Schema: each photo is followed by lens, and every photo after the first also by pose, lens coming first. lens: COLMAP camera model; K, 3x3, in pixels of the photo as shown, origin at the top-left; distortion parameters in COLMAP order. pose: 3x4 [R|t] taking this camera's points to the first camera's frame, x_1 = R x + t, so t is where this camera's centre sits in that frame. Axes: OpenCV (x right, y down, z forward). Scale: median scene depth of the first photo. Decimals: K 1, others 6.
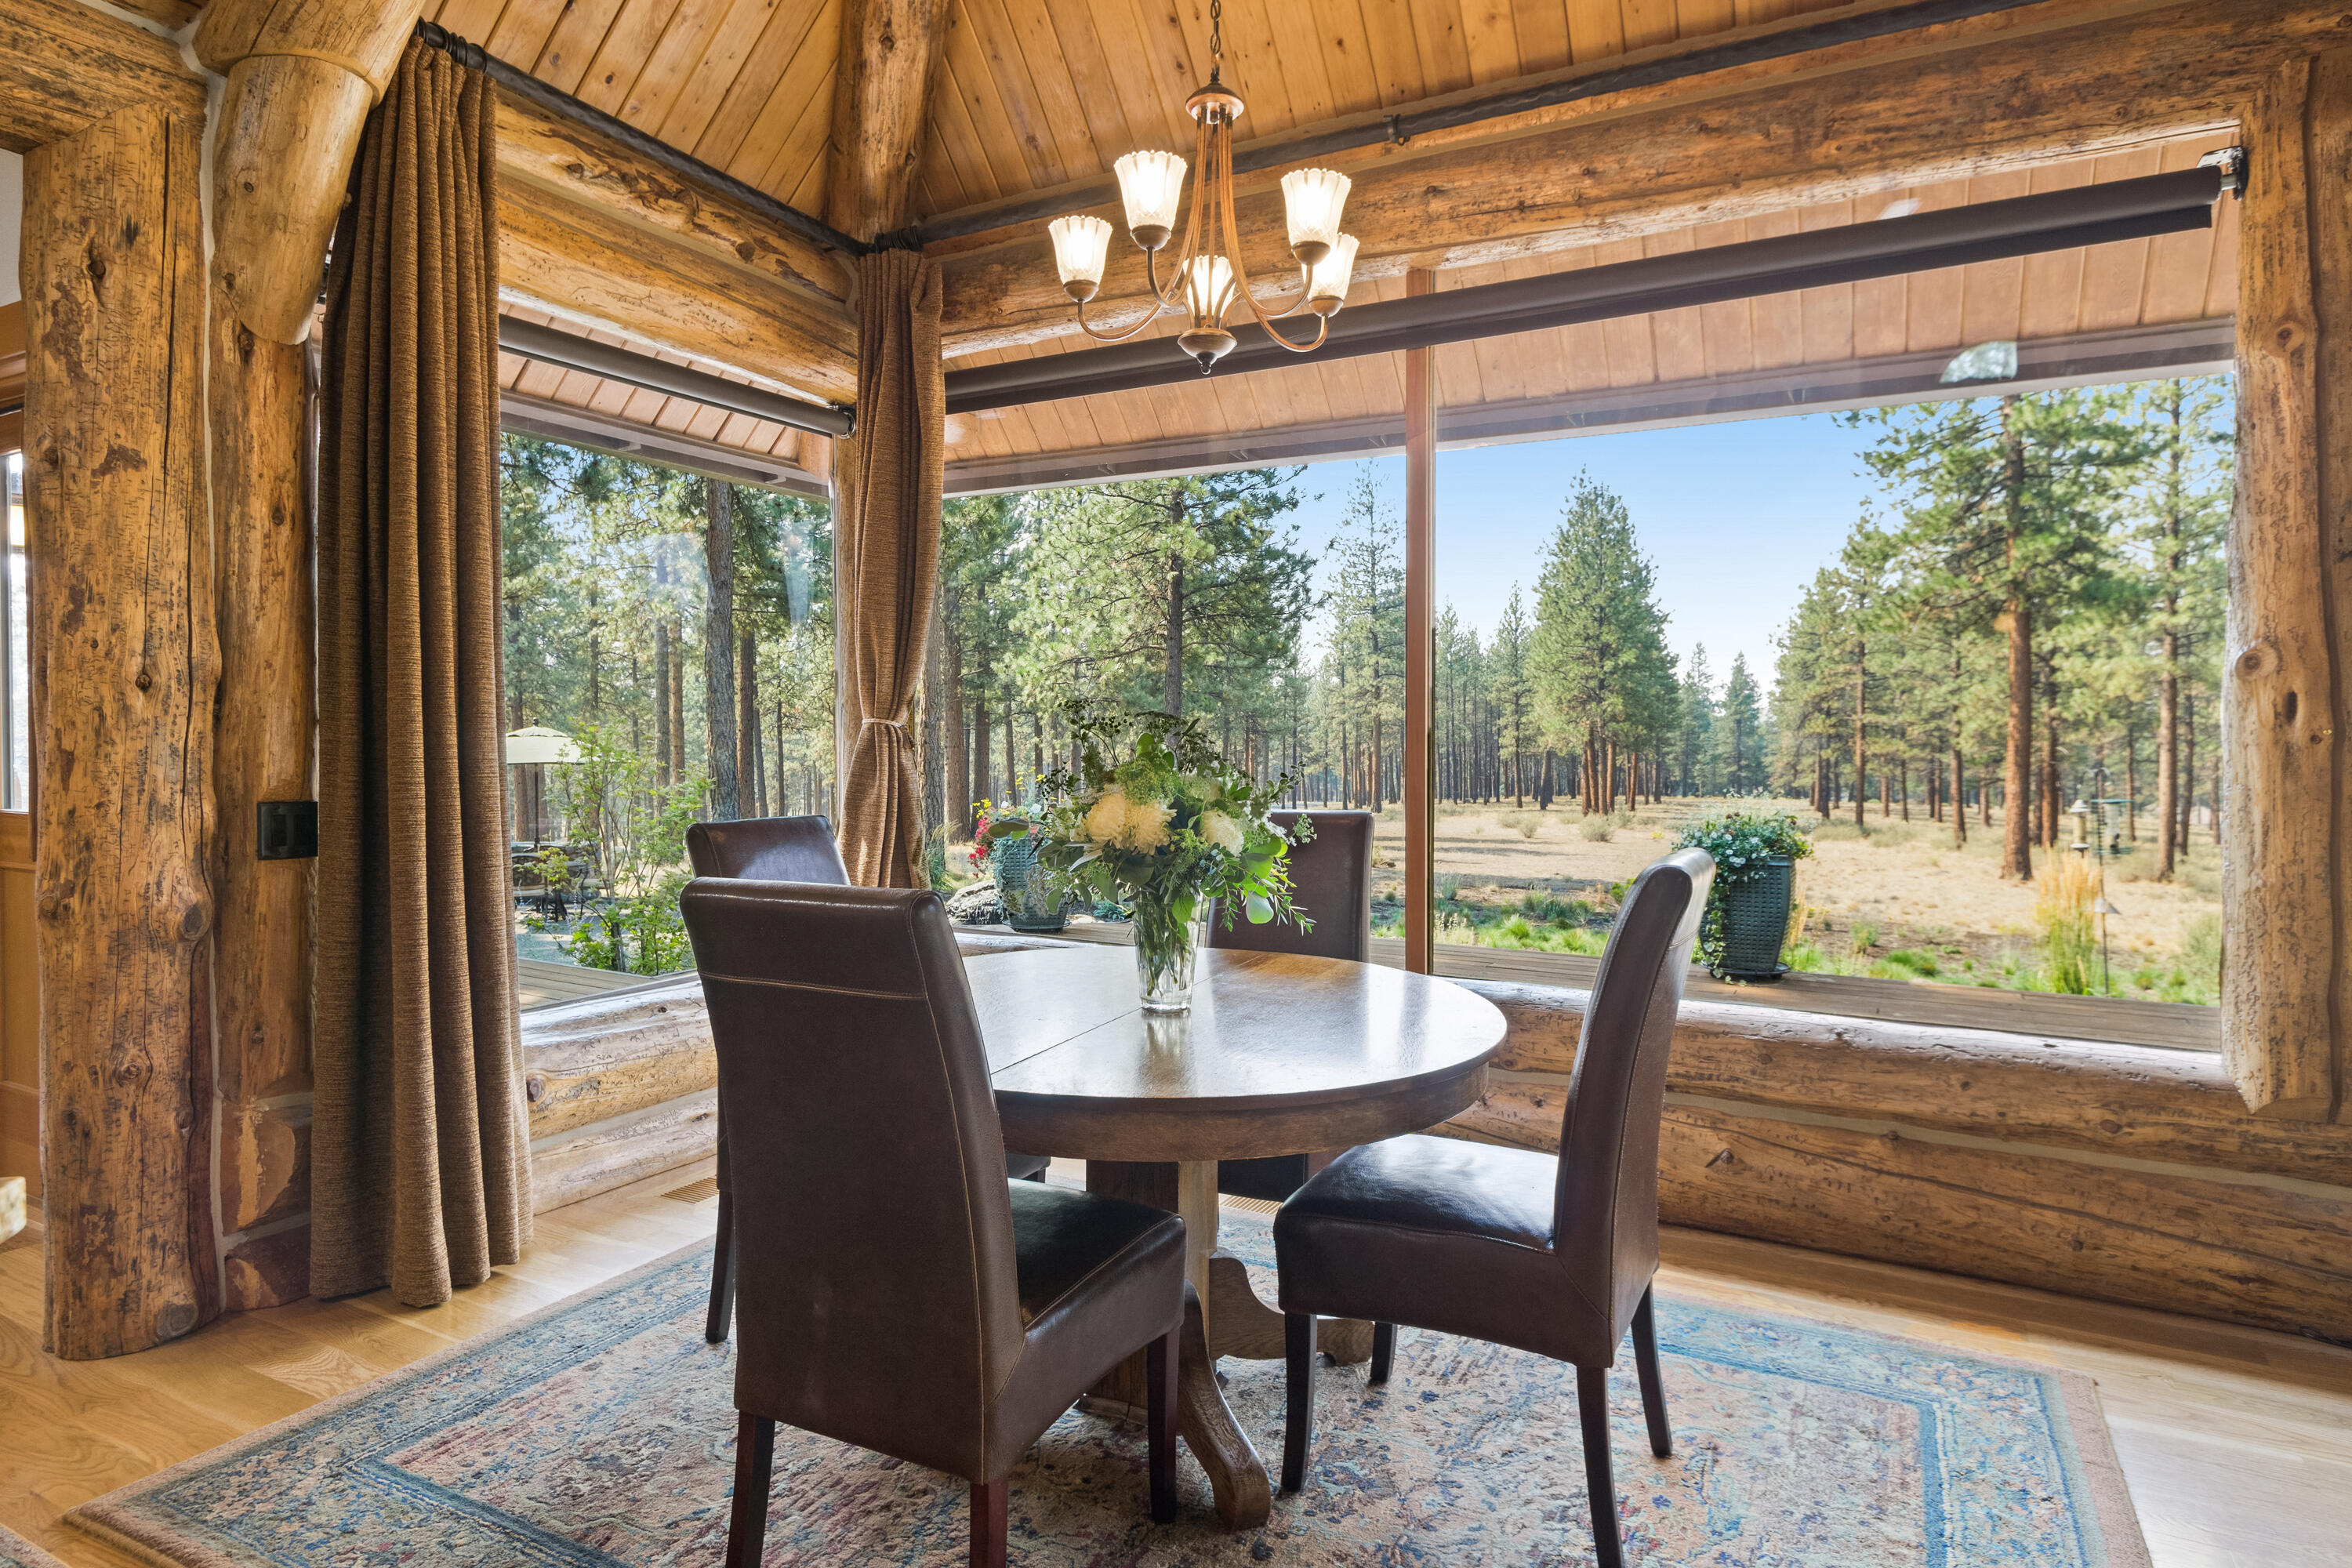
lens RADIAL K [[1330.2, 0, 1172.3], [0, 1330.2, 769.0], [0, 0, 1]] dist [-0.001425, -0.000950]
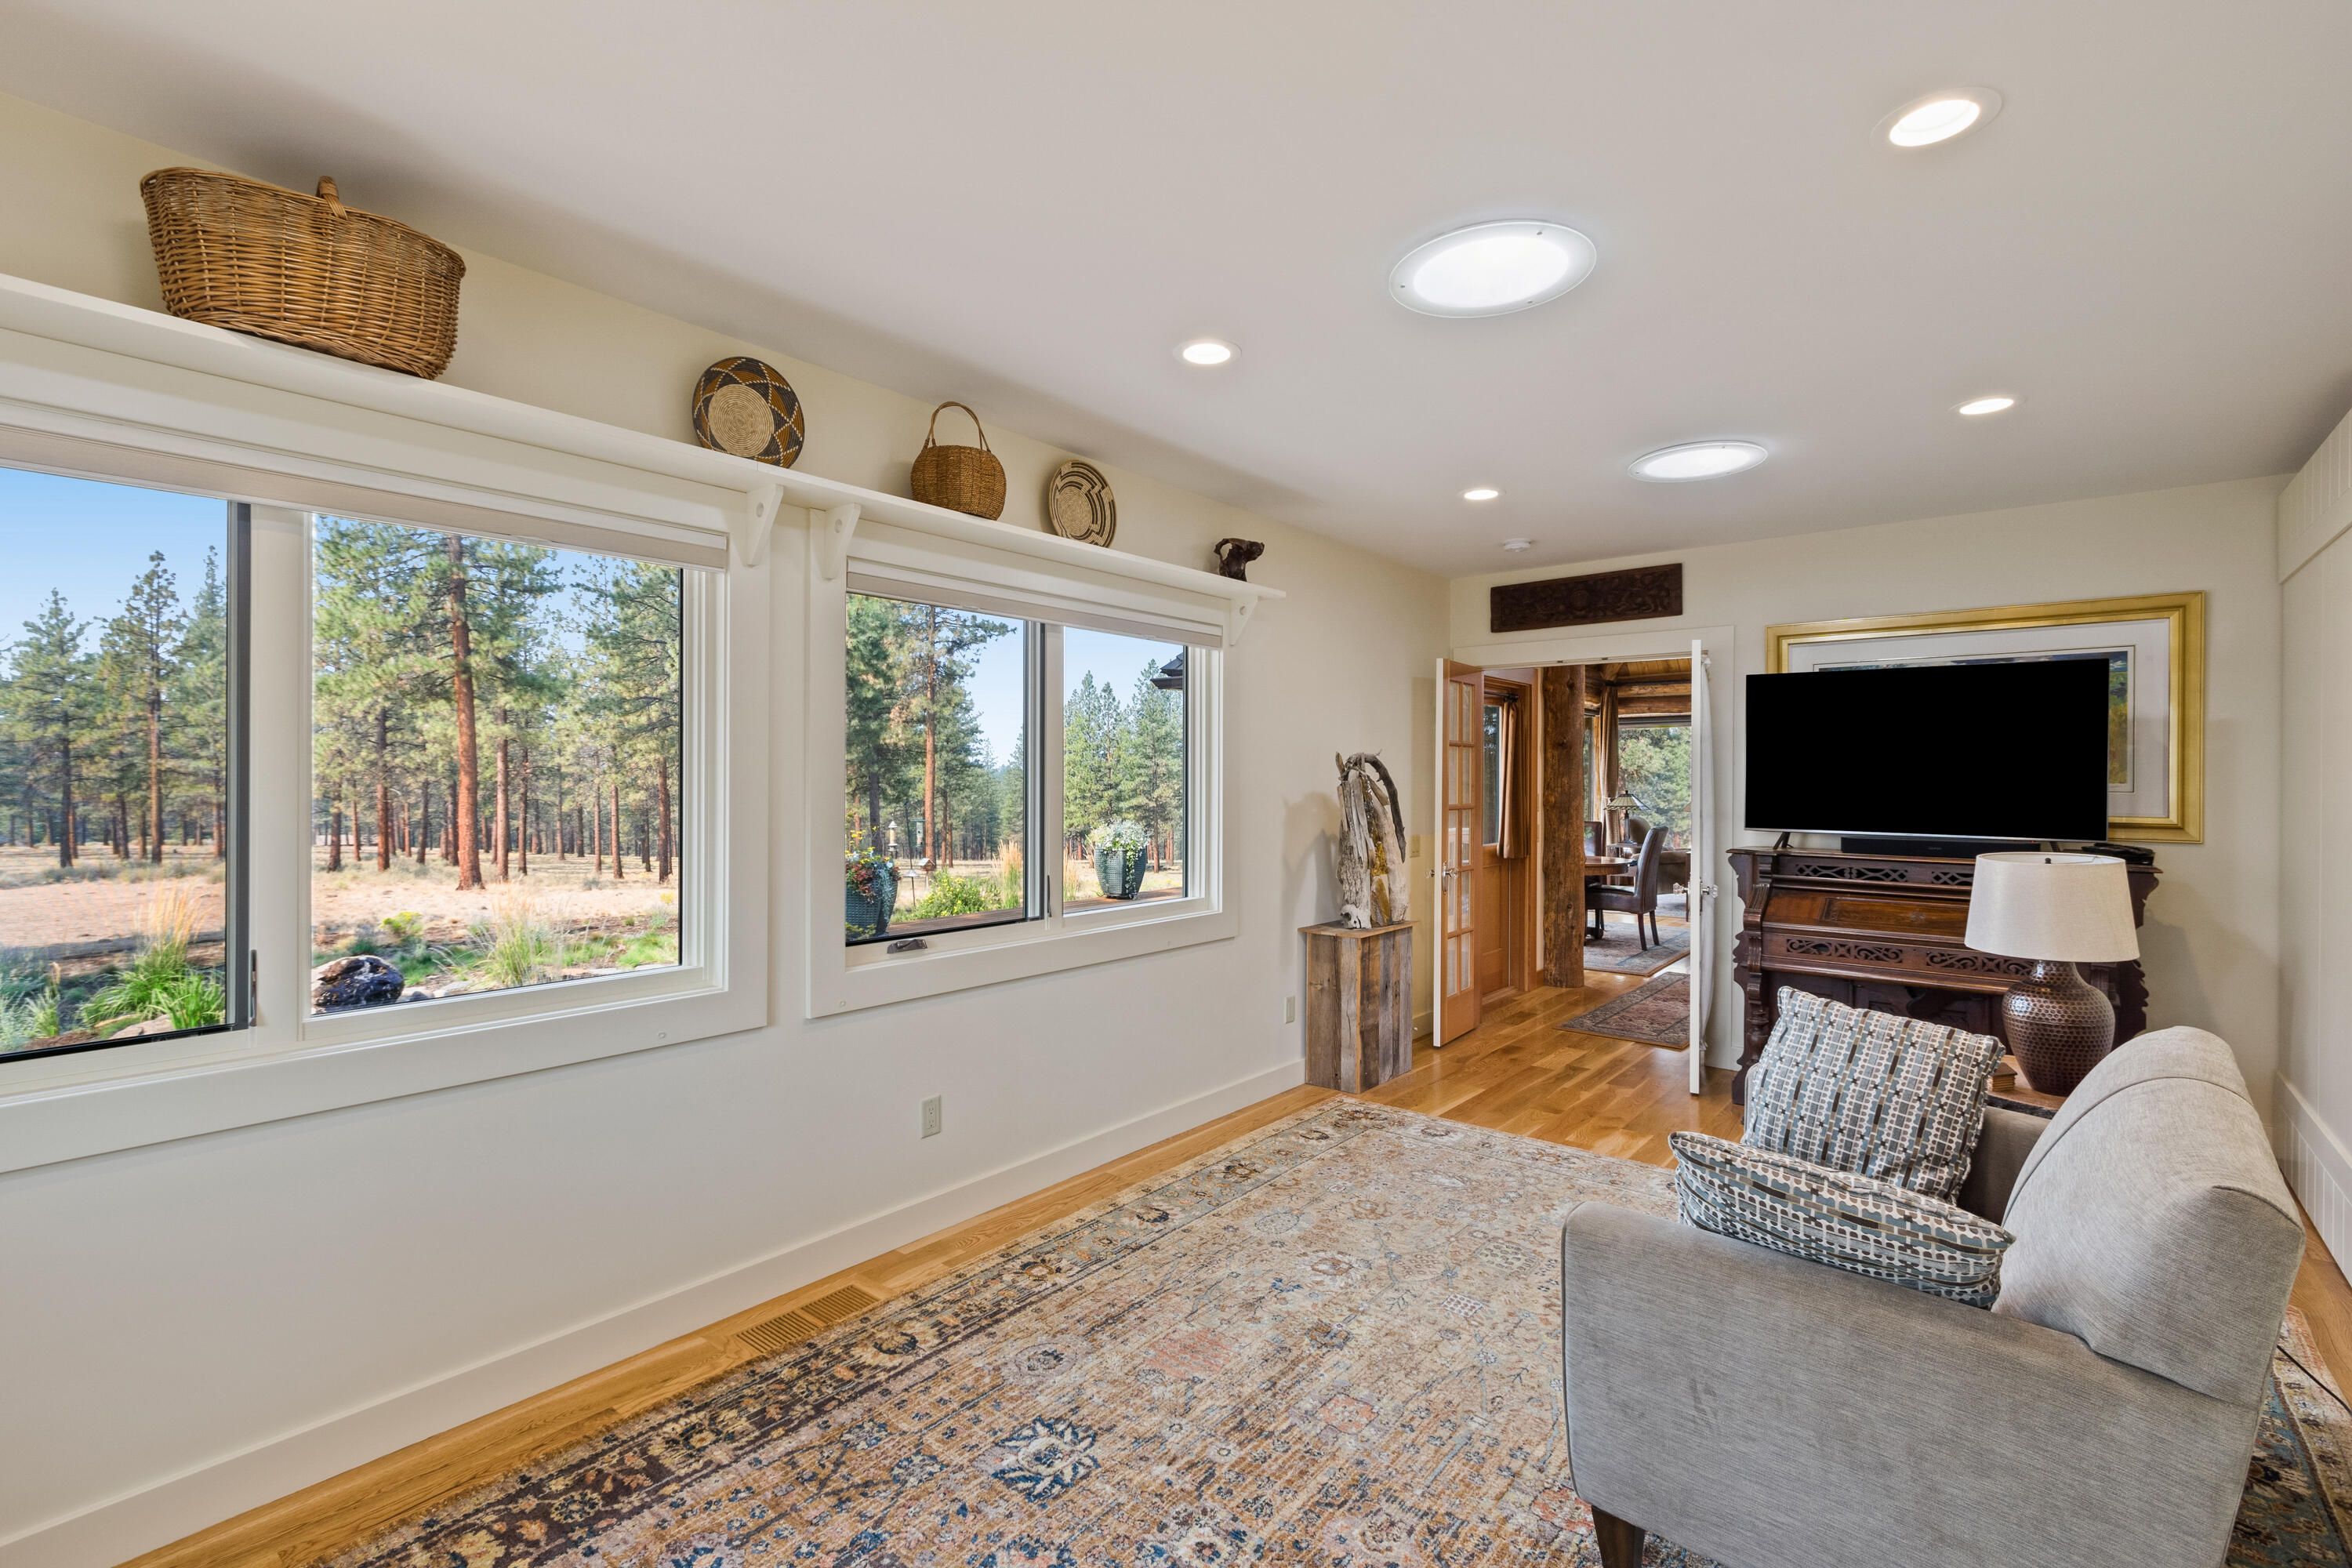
lens RADIAL K [[1026.9, 0, 1176.0], [0, 1026.9, 784.0], [0, 0, 1]] dist [0.014347, 0.000067]
pose [[0.189206, -0.009608, 0.981890, -3.394543], [0.025401, 0.999665, 0.004888, -0.133278], [-0.981609, 0.024016, 0.189387, 1.399055]]
